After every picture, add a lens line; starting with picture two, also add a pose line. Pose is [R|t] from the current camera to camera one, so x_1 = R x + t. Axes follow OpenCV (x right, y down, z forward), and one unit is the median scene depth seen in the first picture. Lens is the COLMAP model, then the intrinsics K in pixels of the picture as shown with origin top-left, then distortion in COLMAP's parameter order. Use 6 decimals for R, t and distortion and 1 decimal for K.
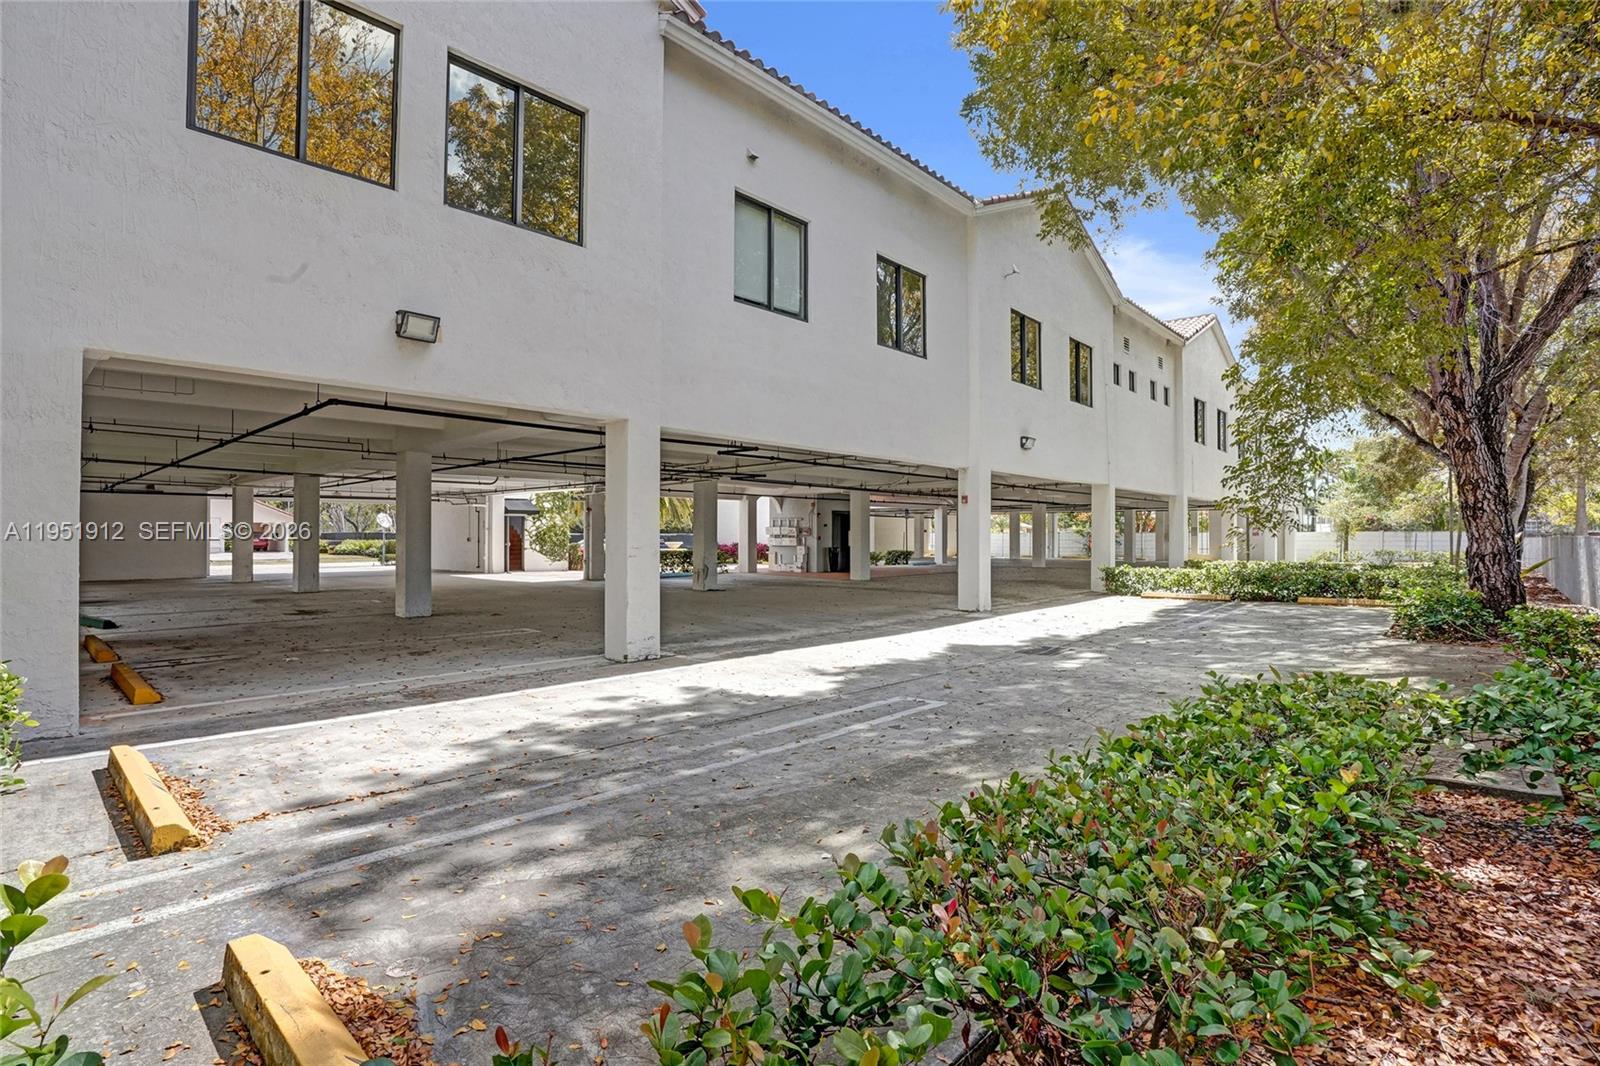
lens RADIAL K [[765.0, 0, 793.2], [0, 765.0, 535.0], [0, 0, 1]] dist [-0.040894, 0.000384]
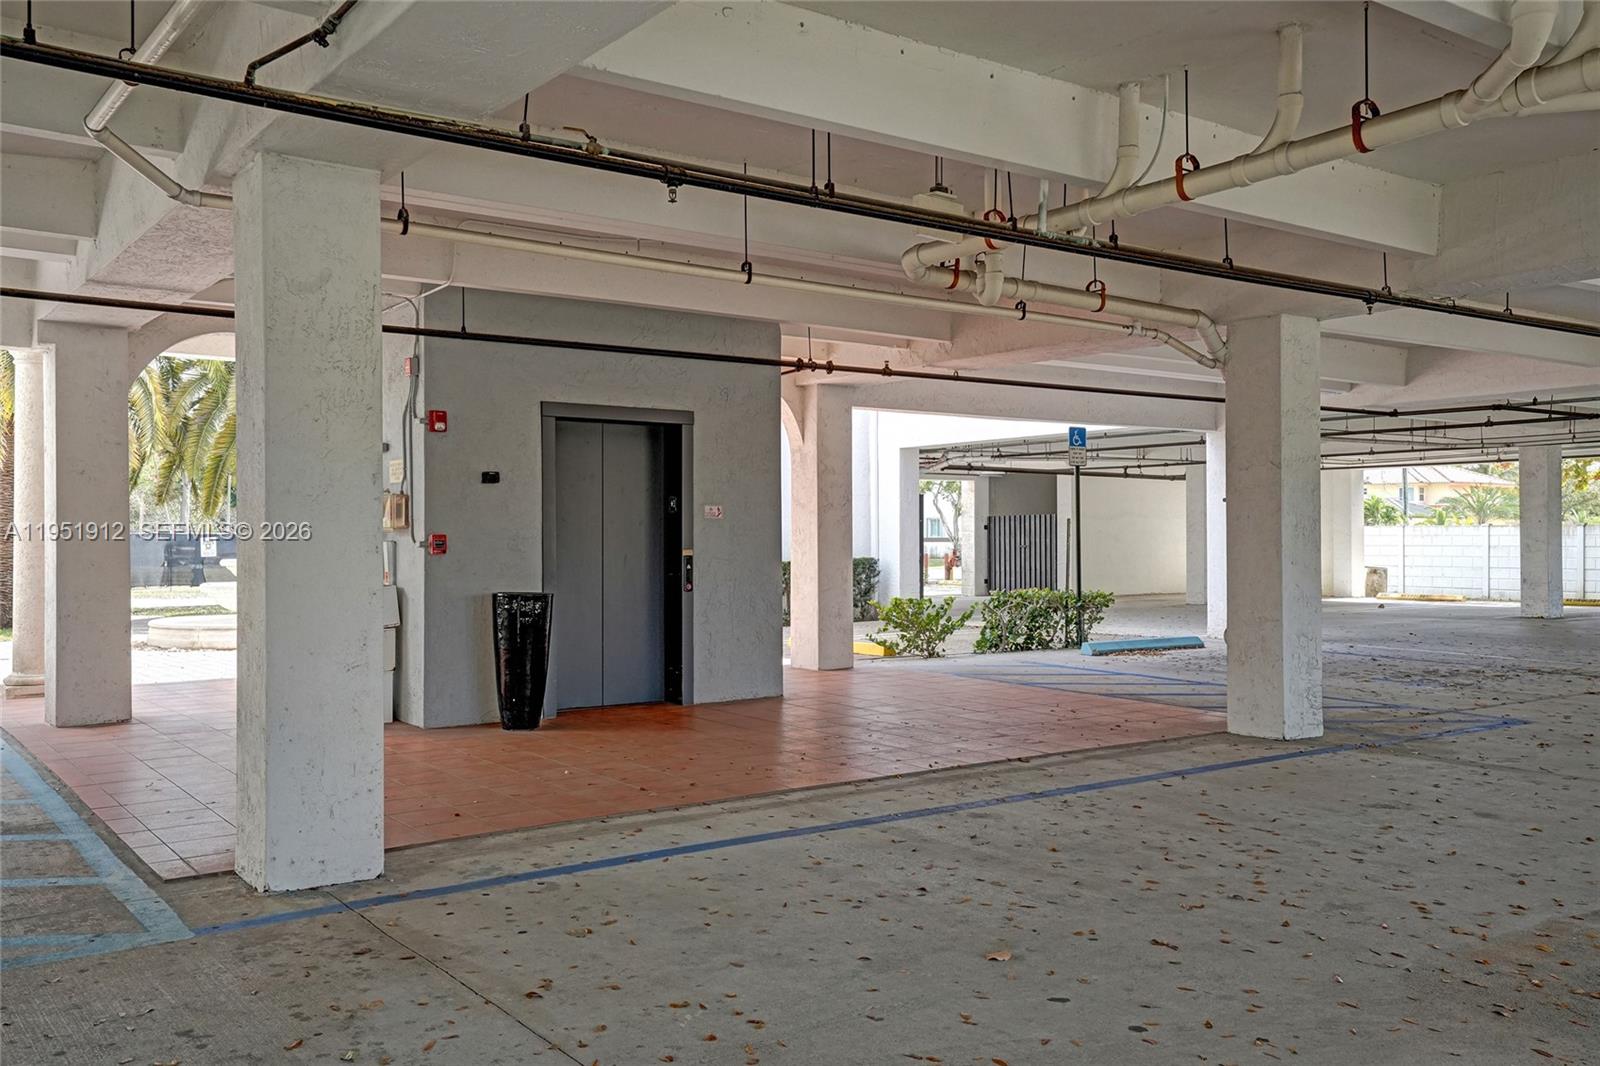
lens RADIAL K [[1320.8, 0, 803.2], [0, 1320.8, 529.2], [0, 0, 1]] dist [0.040120, 0.010906]
pose [[0.979698, -0.004958, -0.200416, 0.177963], [0.003623, 0.999969, -0.007024, 0.002855], [0.200444, 0.006155, 0.979686, 0.674026]]
